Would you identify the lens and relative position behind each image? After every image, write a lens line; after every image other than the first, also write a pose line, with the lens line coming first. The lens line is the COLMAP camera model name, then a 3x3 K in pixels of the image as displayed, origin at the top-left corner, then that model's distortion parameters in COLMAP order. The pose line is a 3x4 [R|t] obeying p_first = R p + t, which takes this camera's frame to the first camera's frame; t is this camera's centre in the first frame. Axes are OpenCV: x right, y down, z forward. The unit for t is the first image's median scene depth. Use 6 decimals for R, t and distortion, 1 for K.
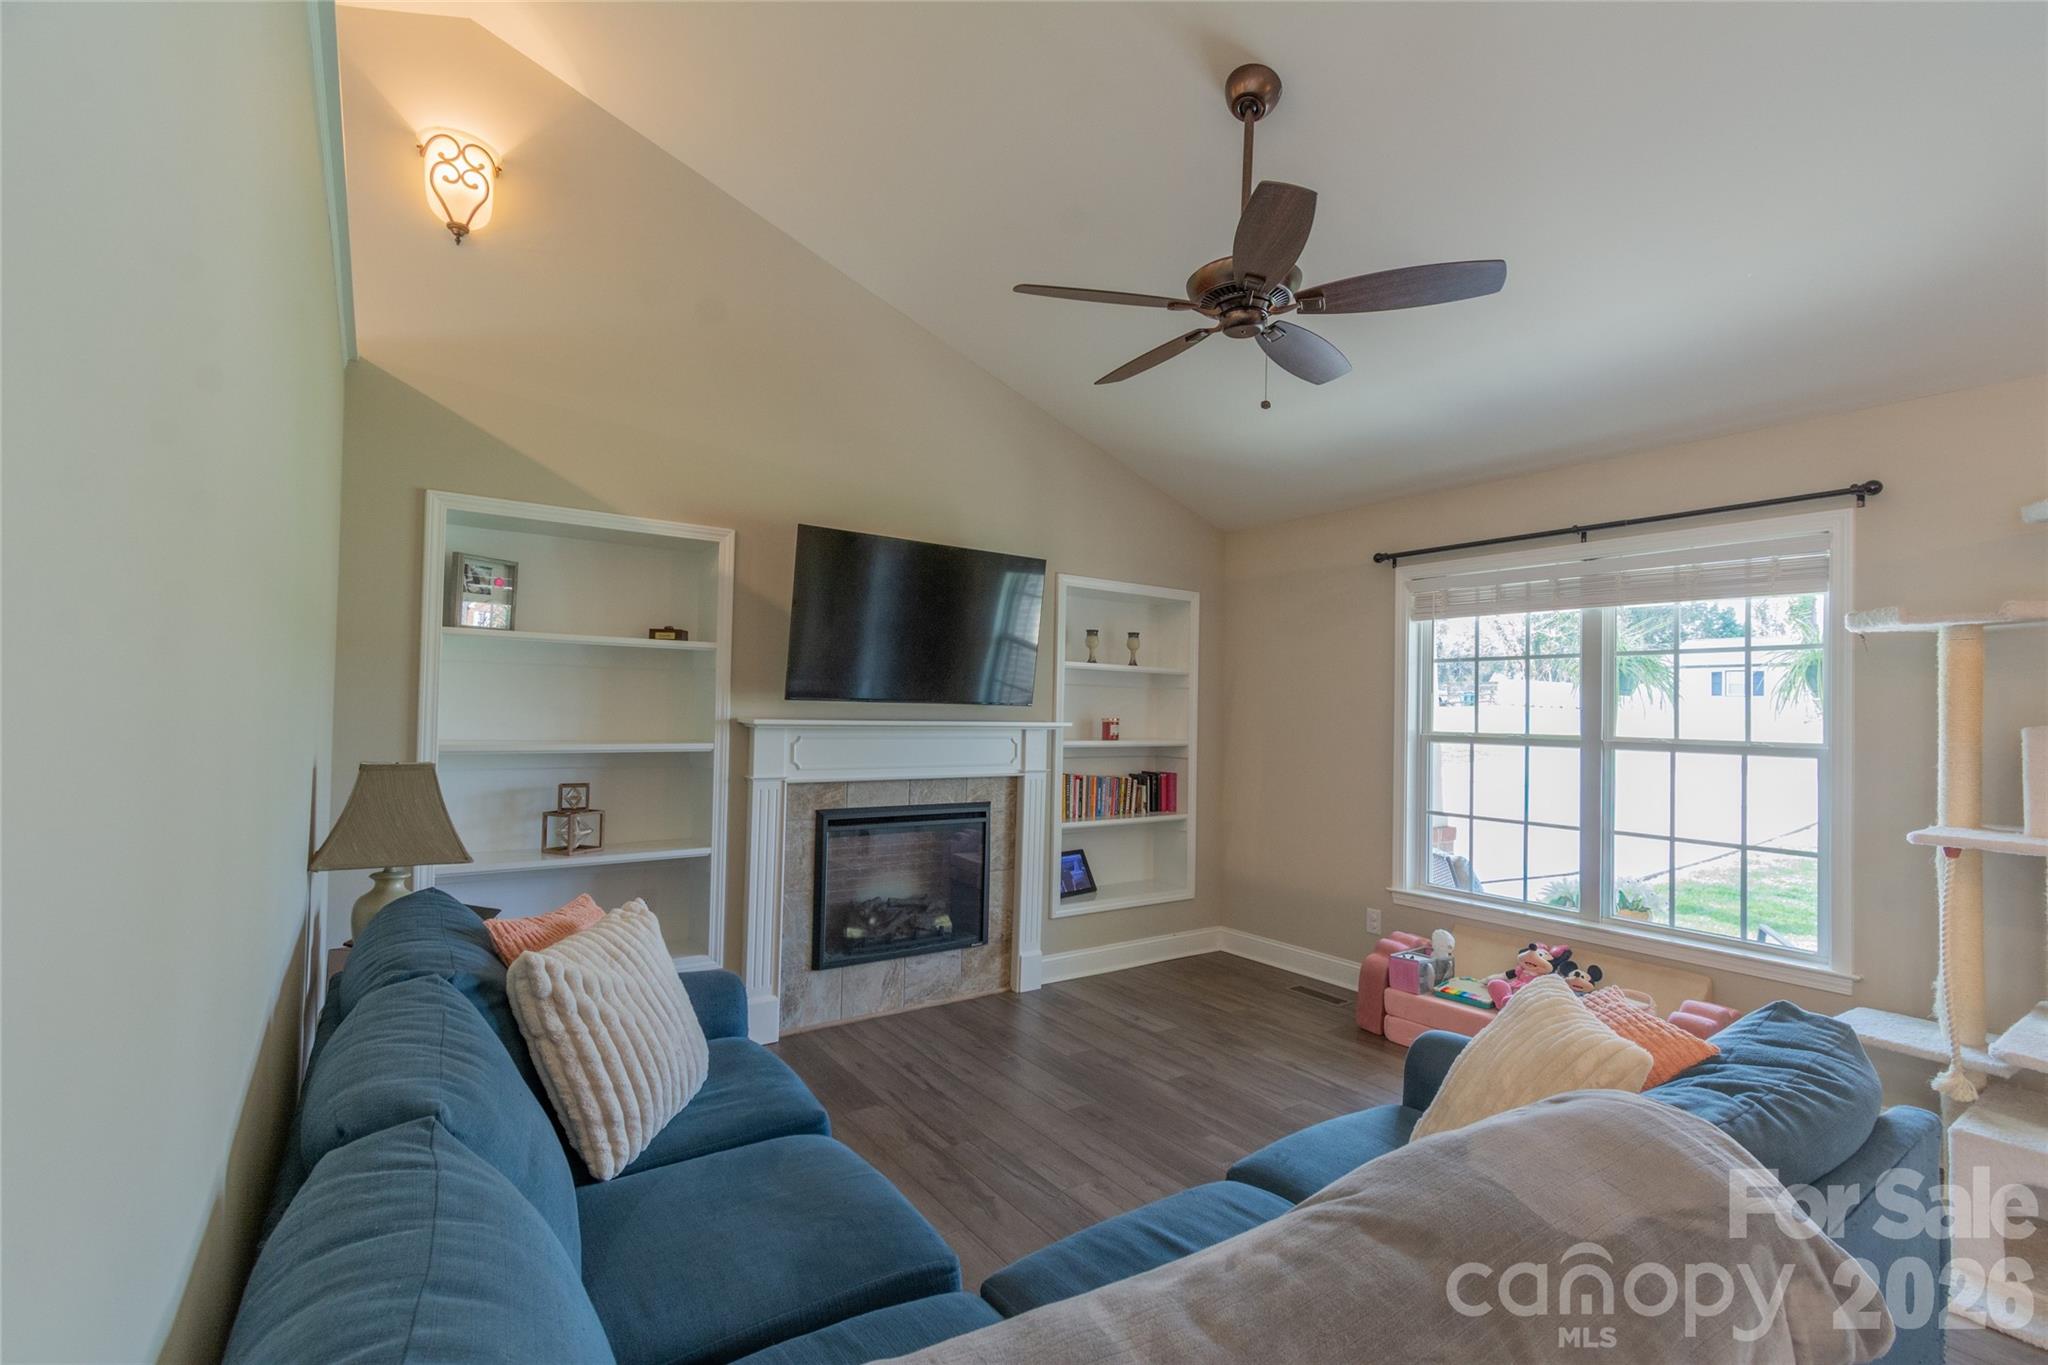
lens RADIAL K [[903.7, 0, 1036.6], [0, 903.7, 690.9], [0, 0, 1]] dist [0.001494, 0.000003]
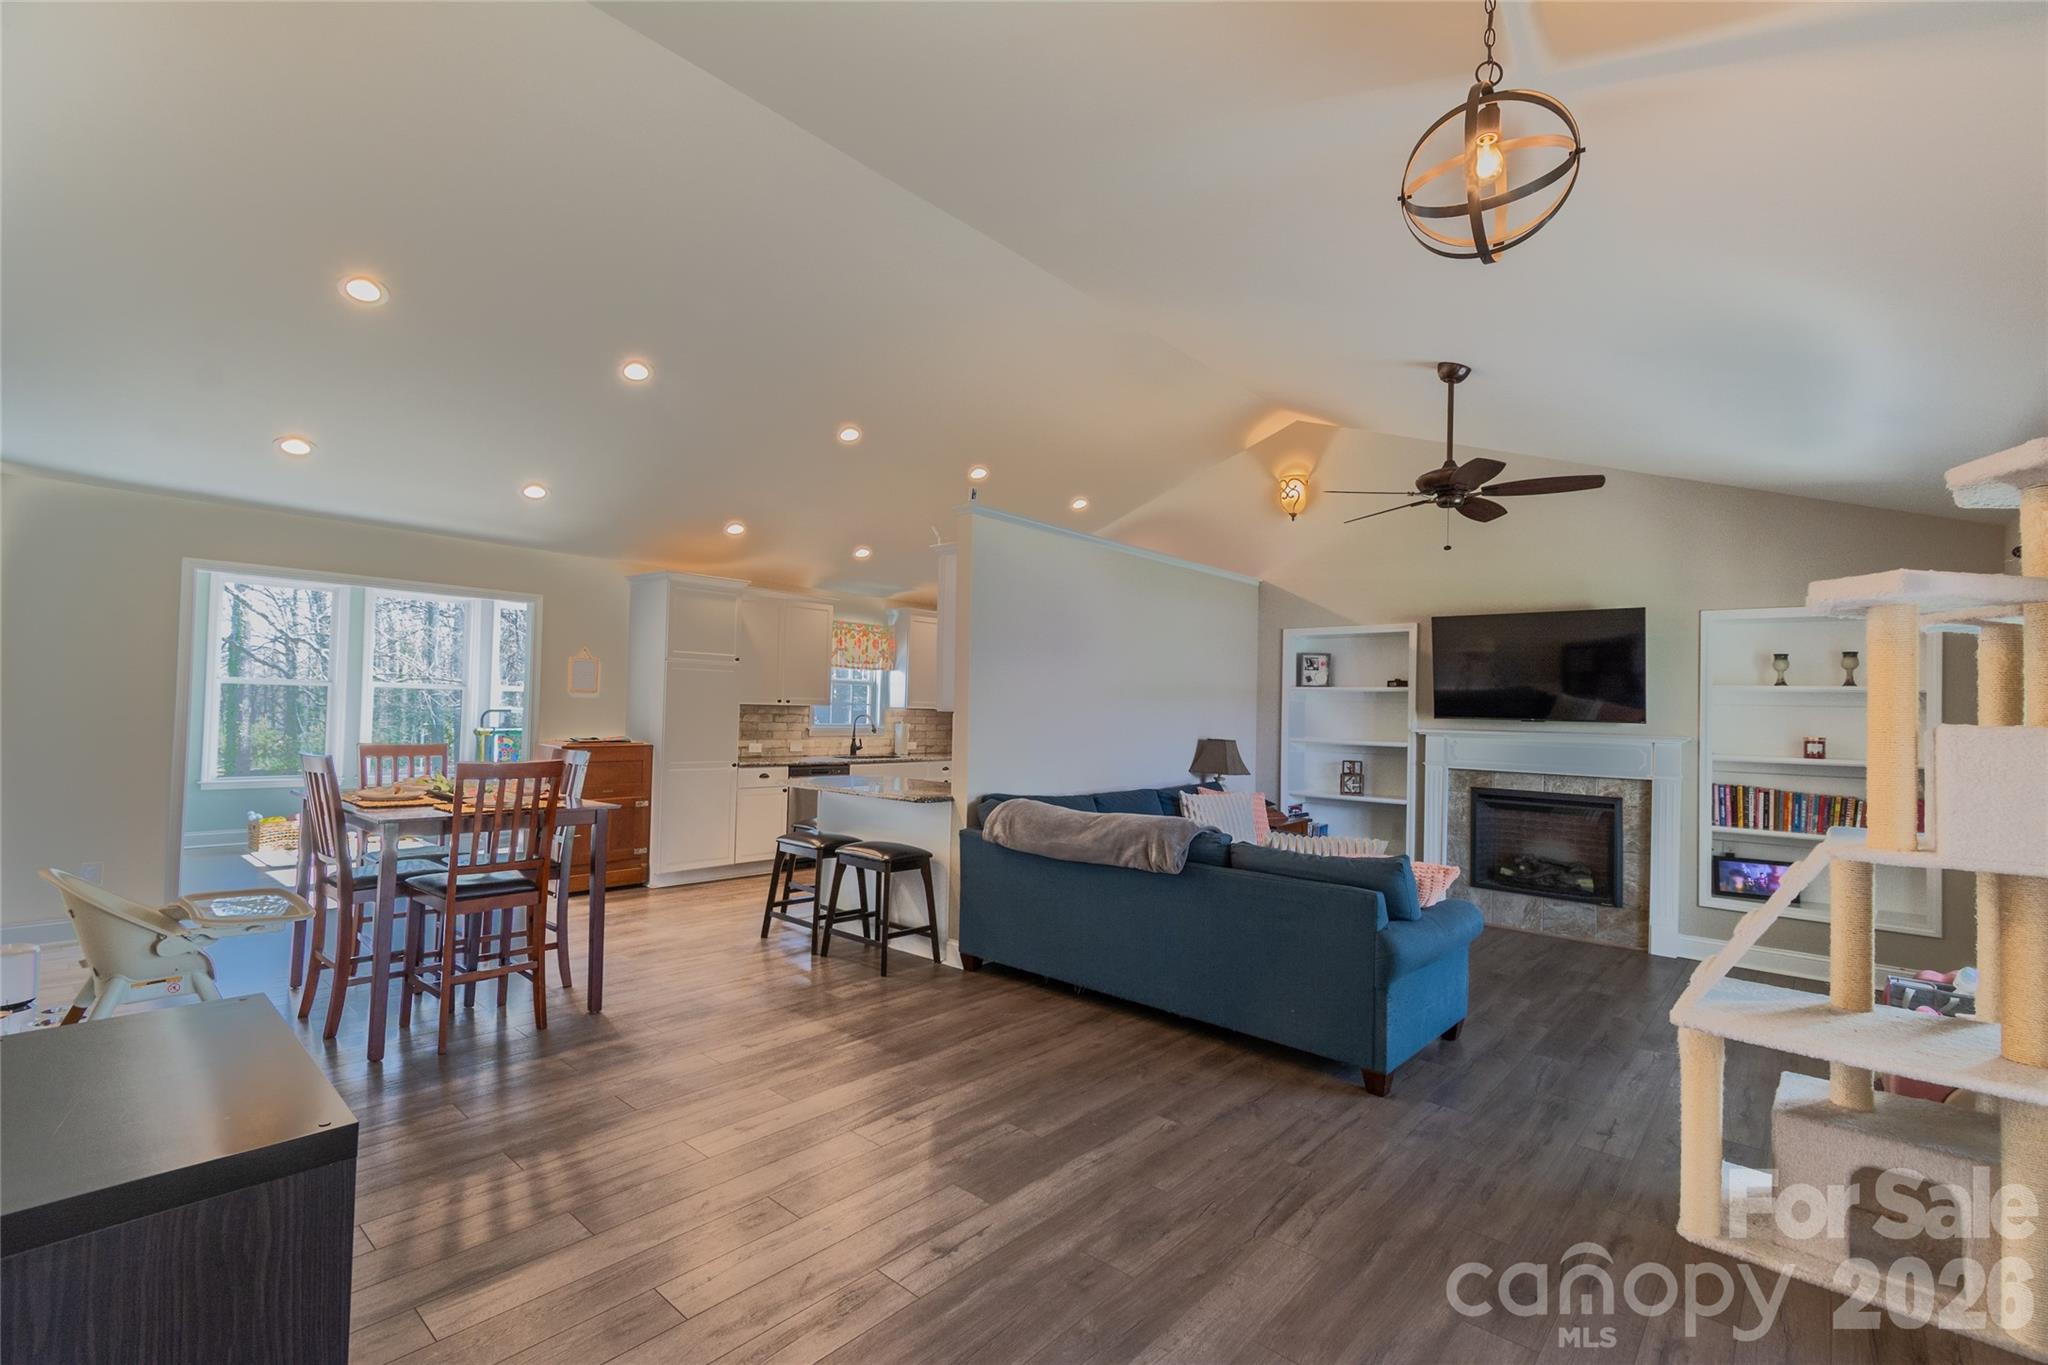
lens RADIAL K [[909.0, 0, 1028.2], [0, 909.0, 690.3], [0, 0, 1]] dist [0.001600, 0.000259]
pose [[0.217612, -0.037648, -0.975309, 1.098220], [0.000107, 0.999257, -0.038548, 0.020118], [0.976035, 0.008284, 0.217454, -0.120039]]
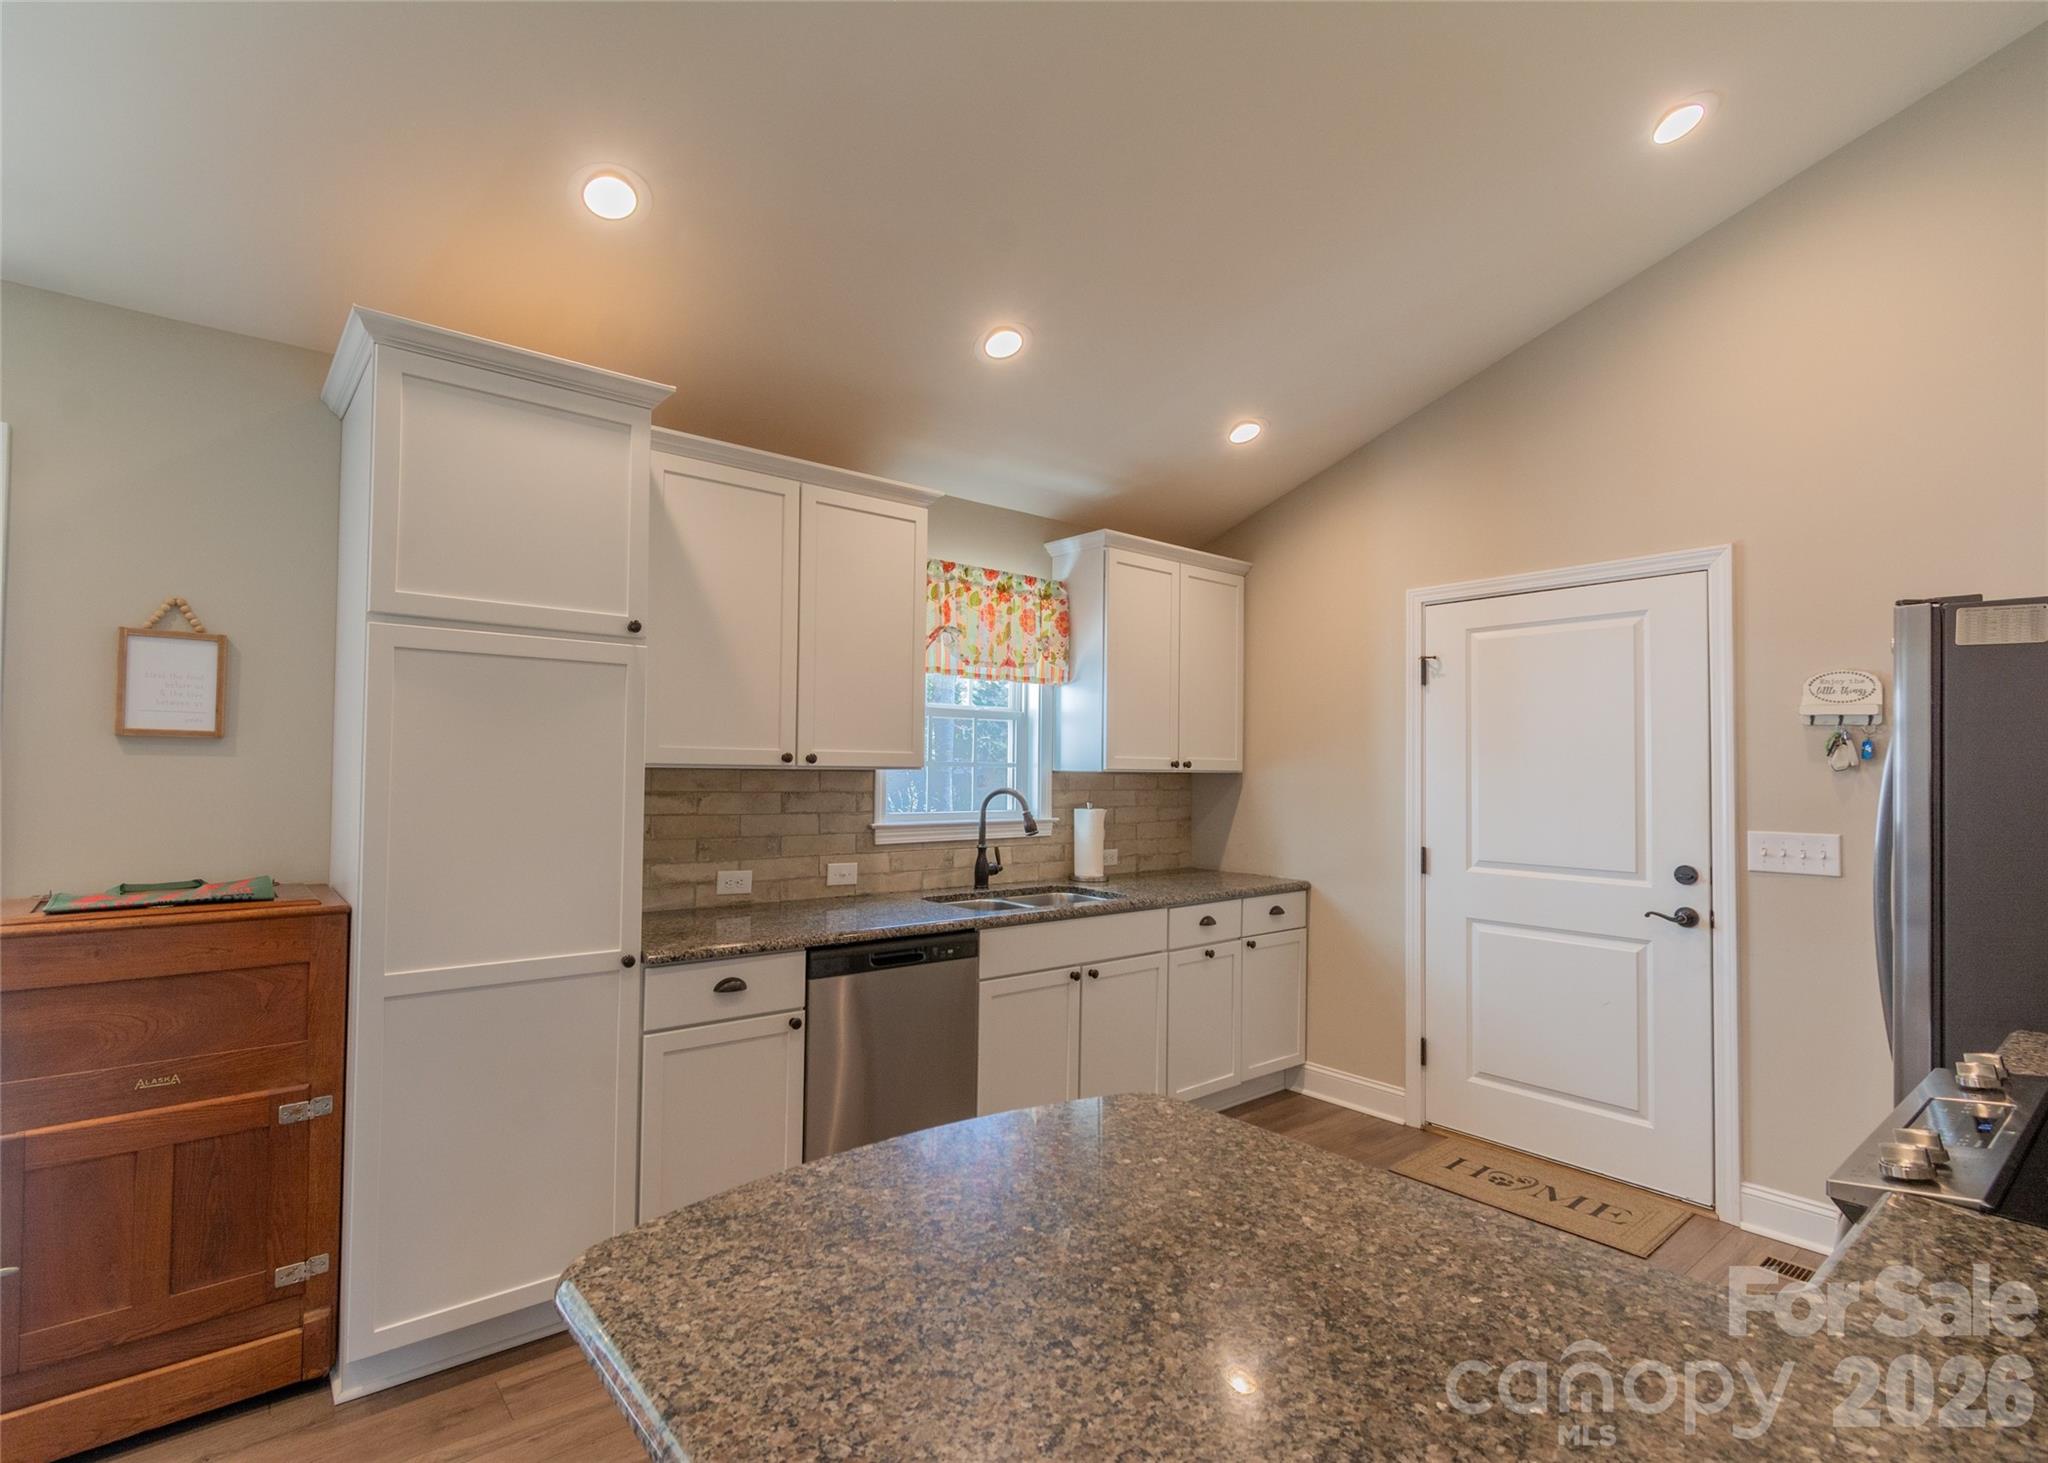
lens RADIAL K [[974.0, 0, 958.2], [0, 974.0, 742.7], [0, 0, 1]] dist [0.002922, 0.000267]
pose [[0.034698, -0.046822, -0.998300, -0.112412], [0.011025, 0.998859, -0.046465, -0.006497], [0.999337, -0.009394, 0.035174, -0.109475]]
